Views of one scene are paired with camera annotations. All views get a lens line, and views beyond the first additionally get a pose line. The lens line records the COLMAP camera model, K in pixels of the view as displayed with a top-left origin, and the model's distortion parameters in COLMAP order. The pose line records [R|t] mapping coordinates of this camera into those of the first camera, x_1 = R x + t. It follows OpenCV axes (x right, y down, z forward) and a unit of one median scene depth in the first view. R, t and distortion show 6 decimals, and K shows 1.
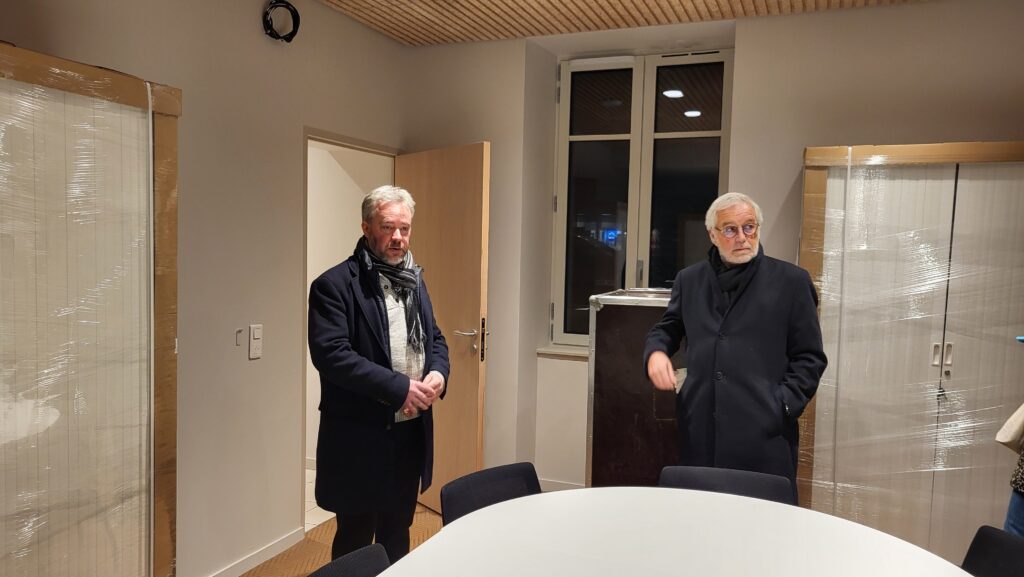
lens RADIAL K [[788.6, 0, 512.0], [0, 788.6, 288.5], [0, 0, 1]] dist [0.031372, 0.004898]
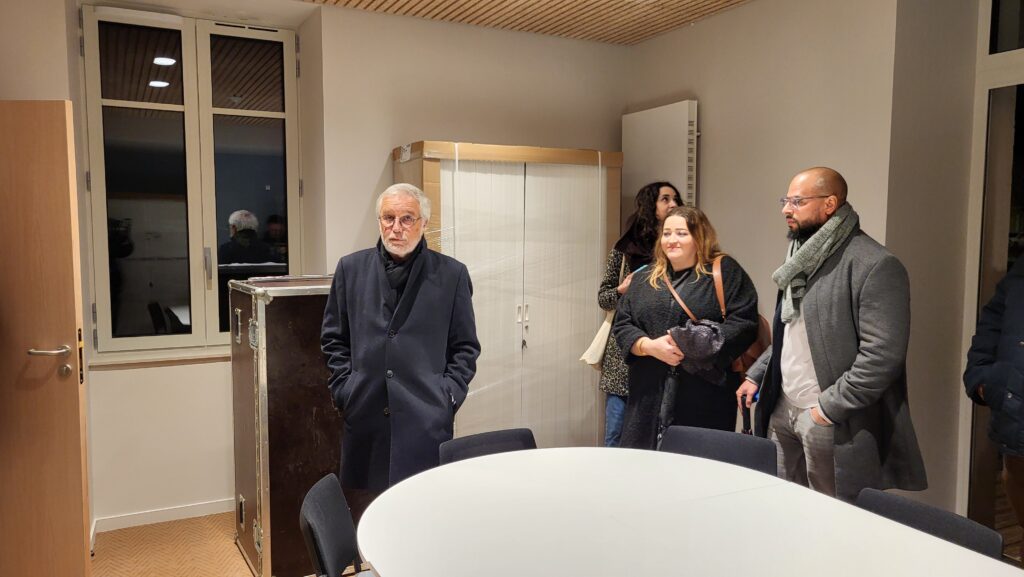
lens RADIAL K [[788.6, 0, 512.0], [0, 788.6, 288.5], [0, 0, 1]] dist [0.031372, 0.004898]
pose [[0.647512, -0.075936, 0.758262, -0.402891], [0.055340, 0.997081, 0.052595, -0.022575], [-0.760043, 0.007907, 0.649825, 0.187961]]
